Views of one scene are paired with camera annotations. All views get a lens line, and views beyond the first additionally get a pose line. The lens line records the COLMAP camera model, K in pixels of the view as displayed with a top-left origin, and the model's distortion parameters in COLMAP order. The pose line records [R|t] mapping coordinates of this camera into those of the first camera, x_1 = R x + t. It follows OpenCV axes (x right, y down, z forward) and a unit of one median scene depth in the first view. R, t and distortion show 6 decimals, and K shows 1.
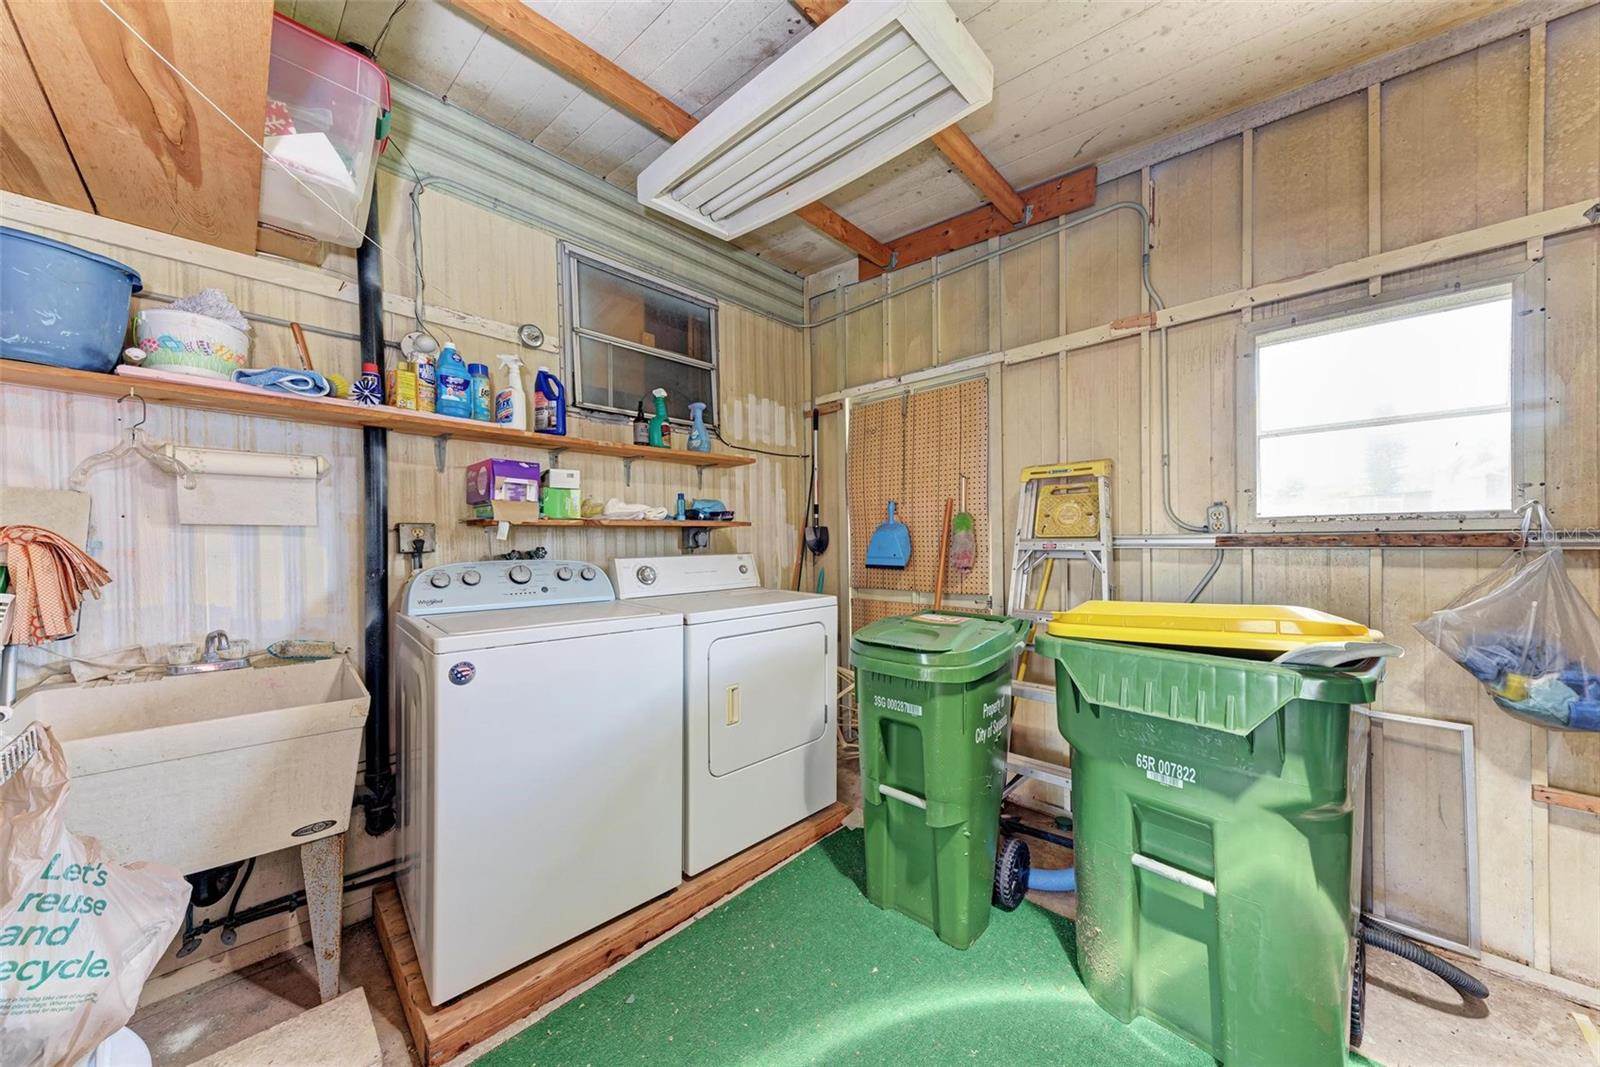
lens RADIAL K [[542.8, 0, 804.6], [0, 542.8, 543.5], [0, 0, 1]] dist [0.013673, -0.003167]
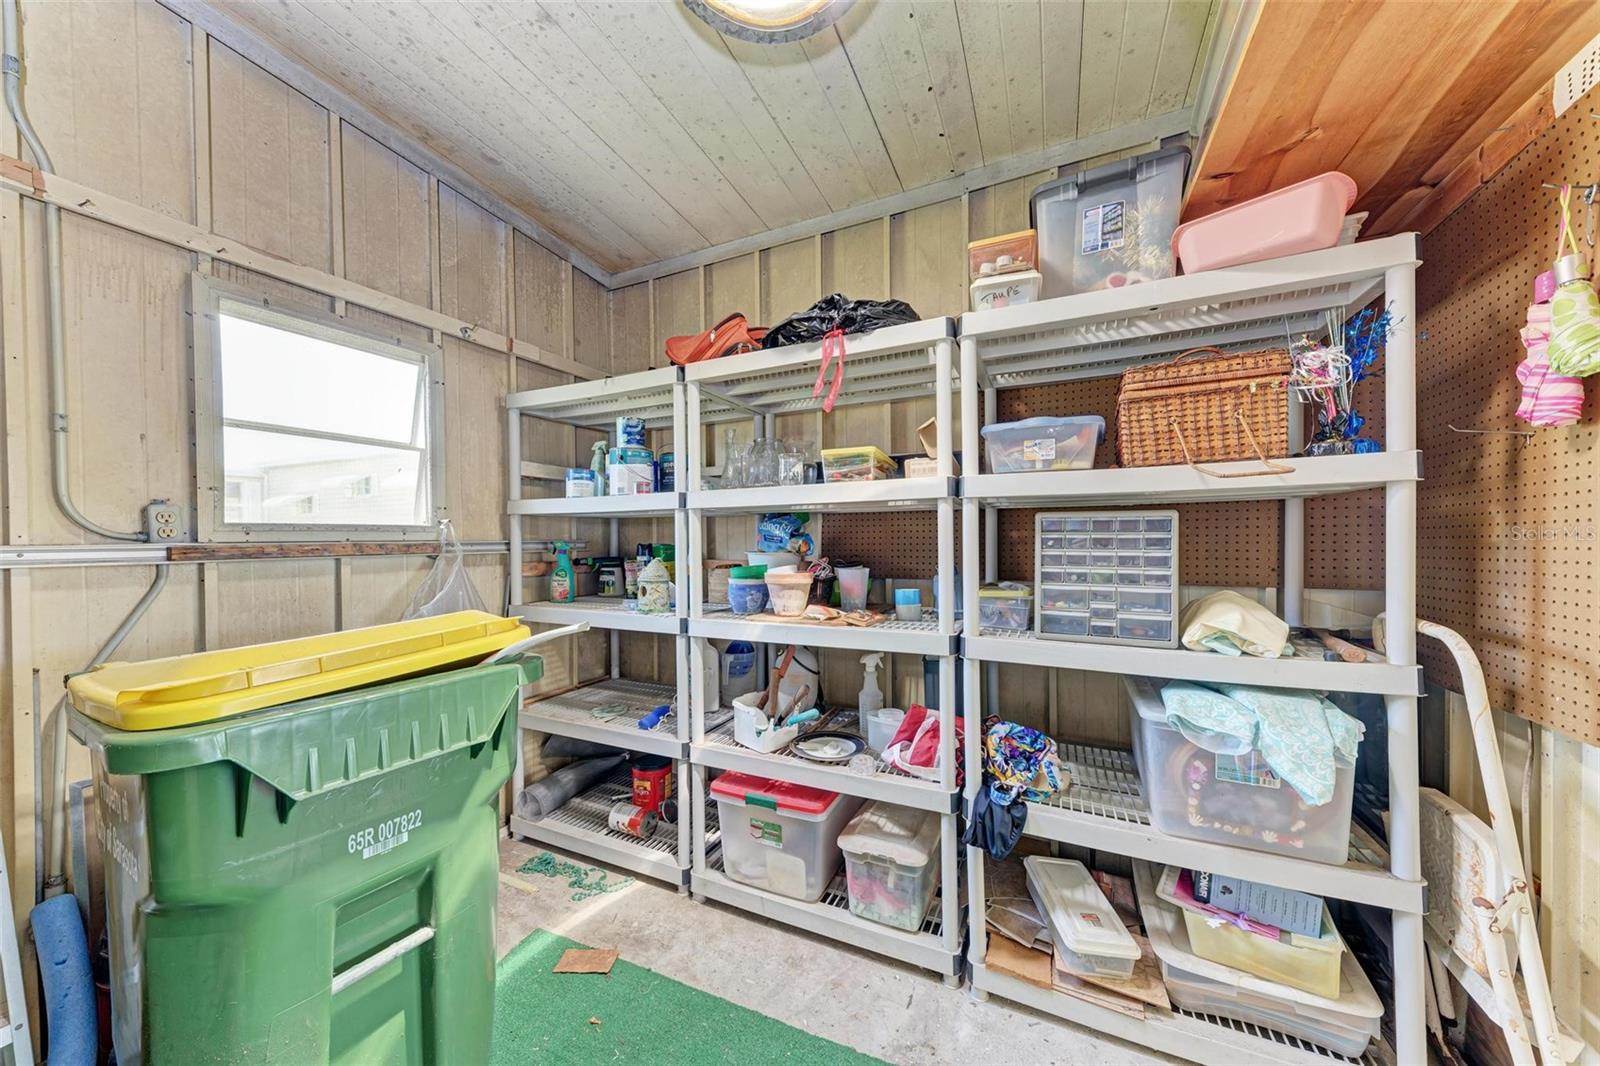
lens RADIAL K [[542.8, 0, 804.6], [0, 542.8, 543.0], [0, 0, 1]] dist [0.013673, -0.003167]
pose [[-0.325570, 0.004705, 0.945506, -0.217375], [0.018517, 0.999828, 0.001401, -0.003734], [-0.945337, 0.017964, -0.325601, 0.467026]]
